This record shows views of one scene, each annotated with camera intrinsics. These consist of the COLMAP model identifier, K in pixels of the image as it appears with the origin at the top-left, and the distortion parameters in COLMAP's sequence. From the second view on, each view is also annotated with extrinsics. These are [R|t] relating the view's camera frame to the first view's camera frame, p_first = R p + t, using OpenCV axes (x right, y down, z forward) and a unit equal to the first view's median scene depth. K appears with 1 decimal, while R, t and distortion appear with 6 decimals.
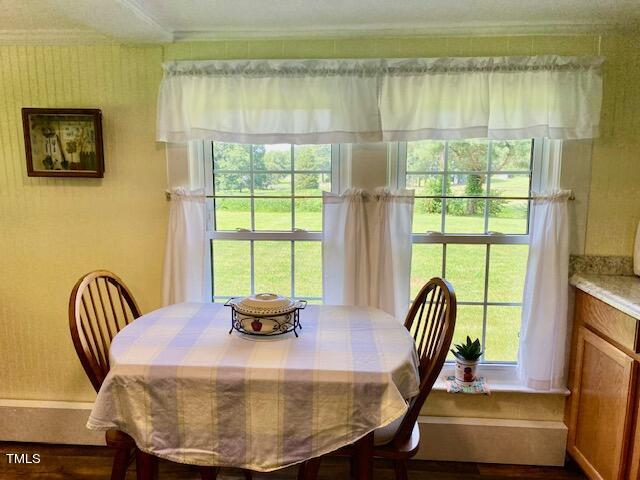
lens RADIAL K [[472.4, 0, 307.1], [0, 472.4, 240.7], [0, 0, 1]] dist [0.002611, -0.002965]
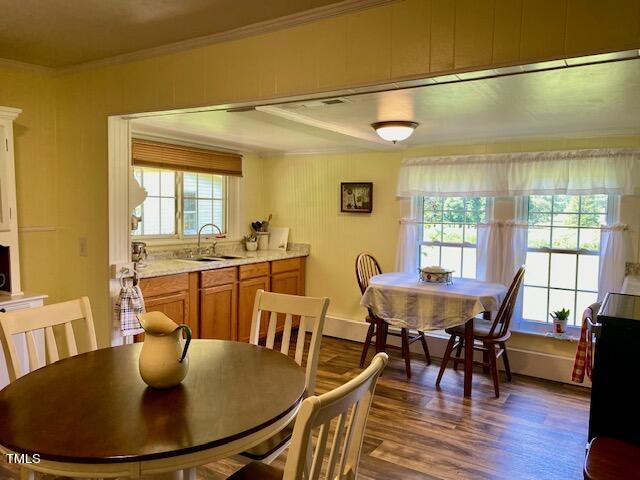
lens RADIAL K [[472.4, 0, 307.1], [0, 472.4, 240.7], [0, 0, 1]] dist [0.002611, -0.002965]
pose [[0.862103, 0.042181, -0.504974, 0.432344], [-0.080387, 0.995295, -0.054100, 0.139557], [0.500316, 0.087233, 0.861437, -1.047091]]
